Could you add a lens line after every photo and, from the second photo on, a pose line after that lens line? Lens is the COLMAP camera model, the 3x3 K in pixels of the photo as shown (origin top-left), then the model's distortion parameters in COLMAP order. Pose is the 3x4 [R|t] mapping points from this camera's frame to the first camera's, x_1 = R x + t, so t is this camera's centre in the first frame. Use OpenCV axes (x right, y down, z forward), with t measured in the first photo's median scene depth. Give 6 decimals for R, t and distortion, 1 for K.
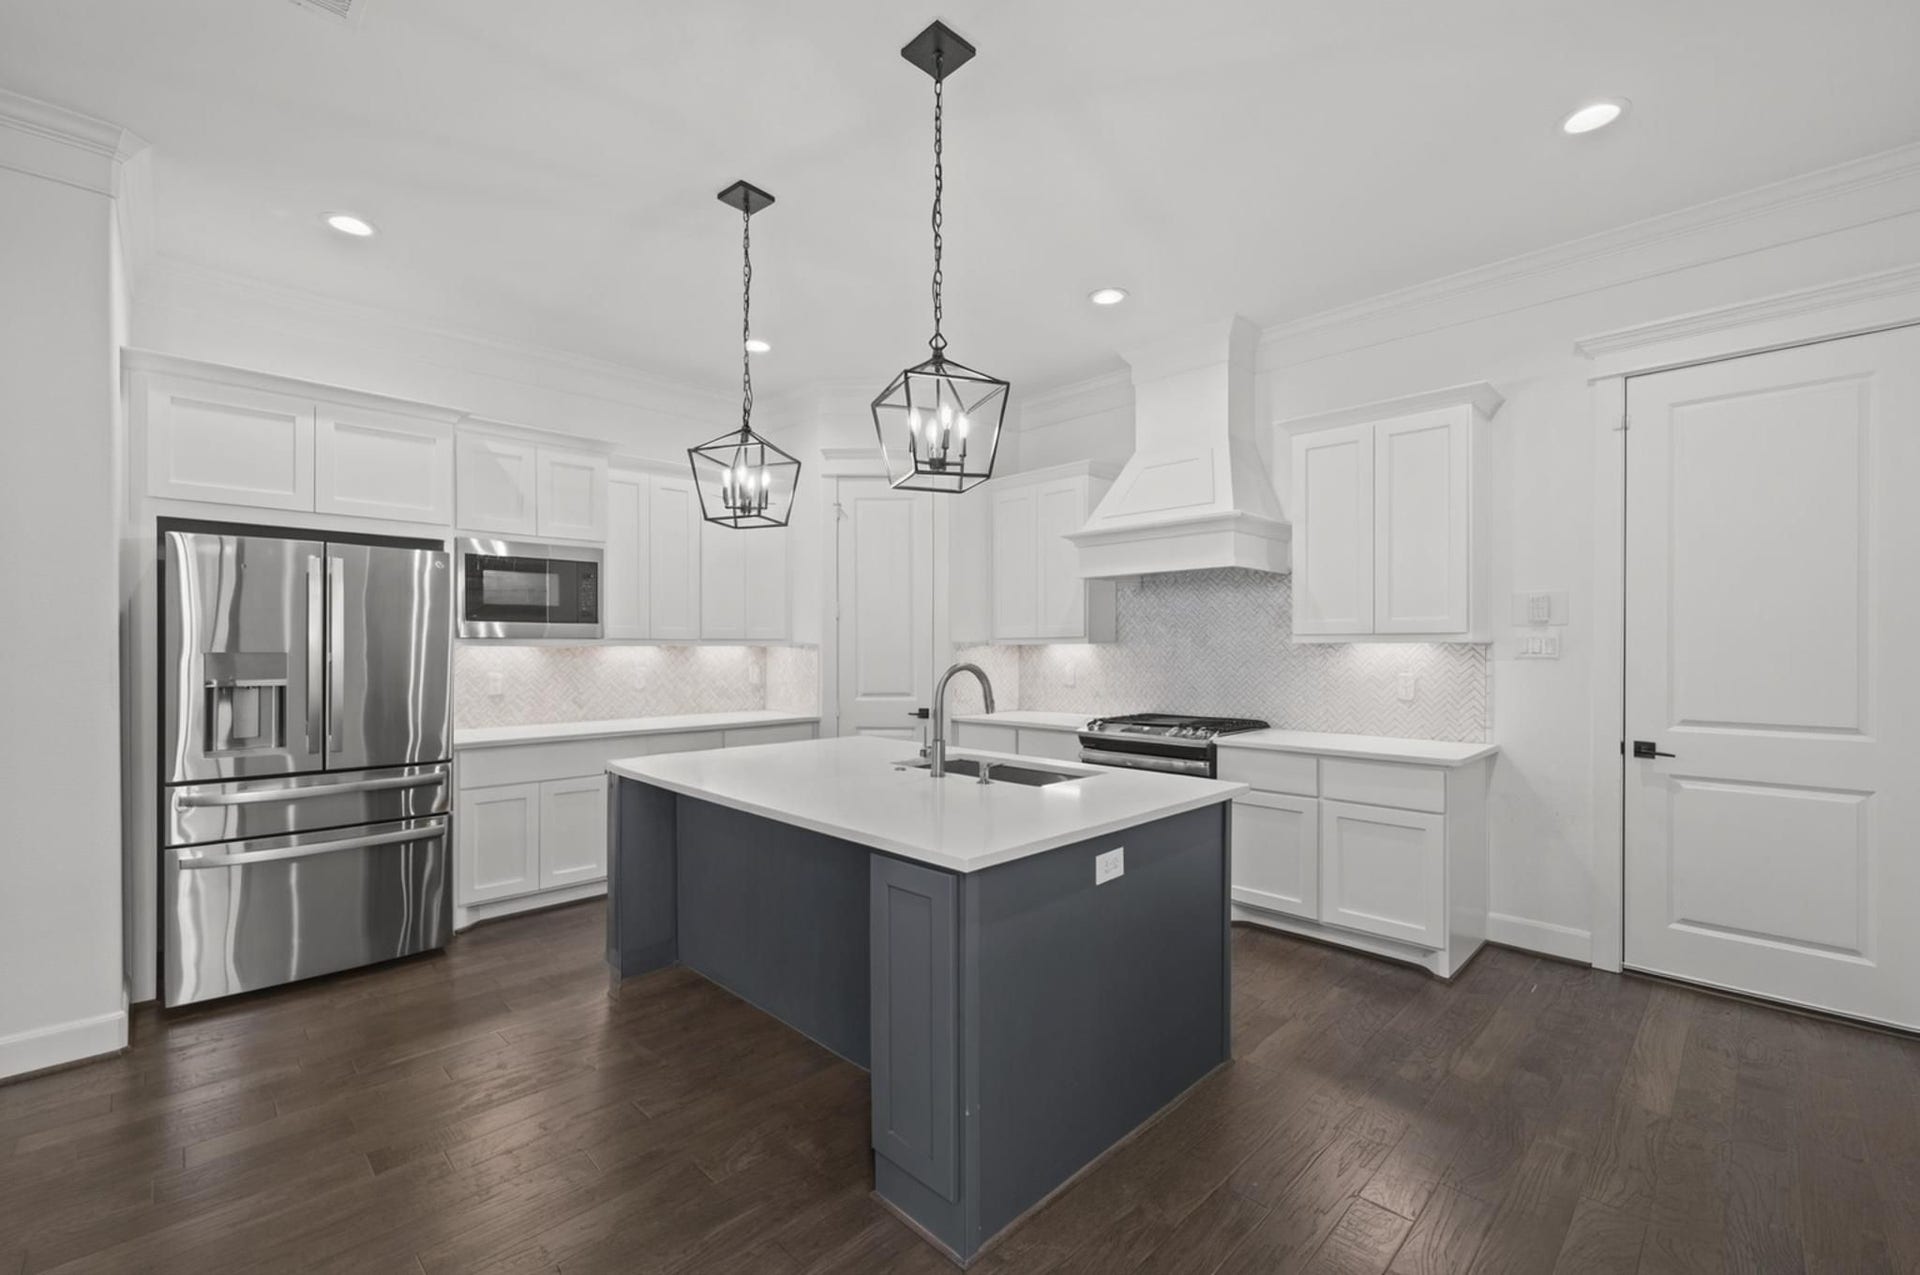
lens RADIAL K [[776.8, 0, 975.6], [0, 776.8, 649.5], [0, 0, 1]] dist [-0.001542, 0.000122]
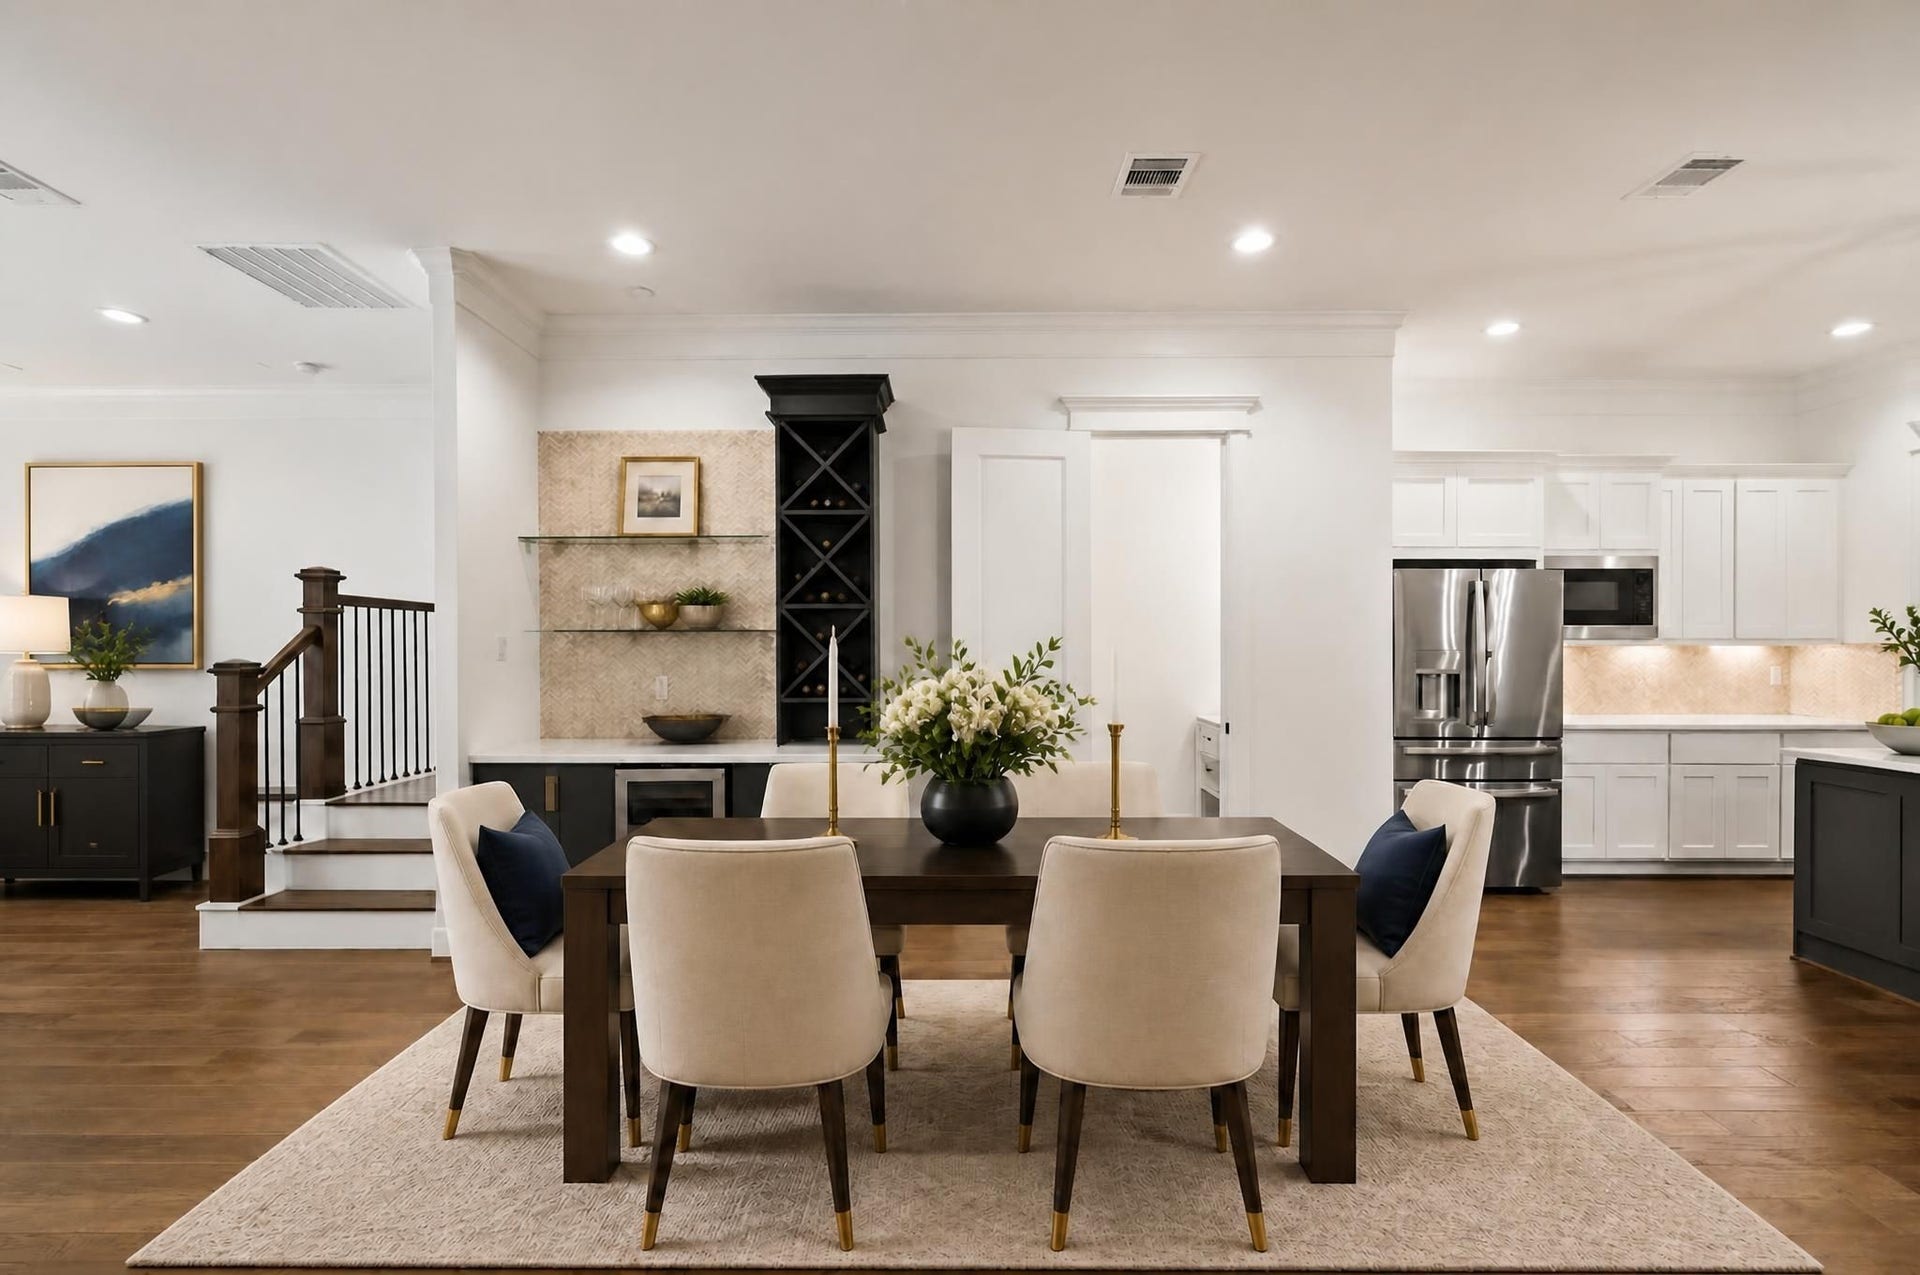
lens RADIAL K [[776.8, 0, 960.5], [0, 776.8, 643.5], [0, 0, 1]] dist [-0.001542, 0.000122]
pose [[0.701884, 0.006427, -0.712263, -0.425451], [-0.005369, 0.999979, 0.003732, -0.007302], [0.712271, 0.001205, 0.701903, -0.490181]]
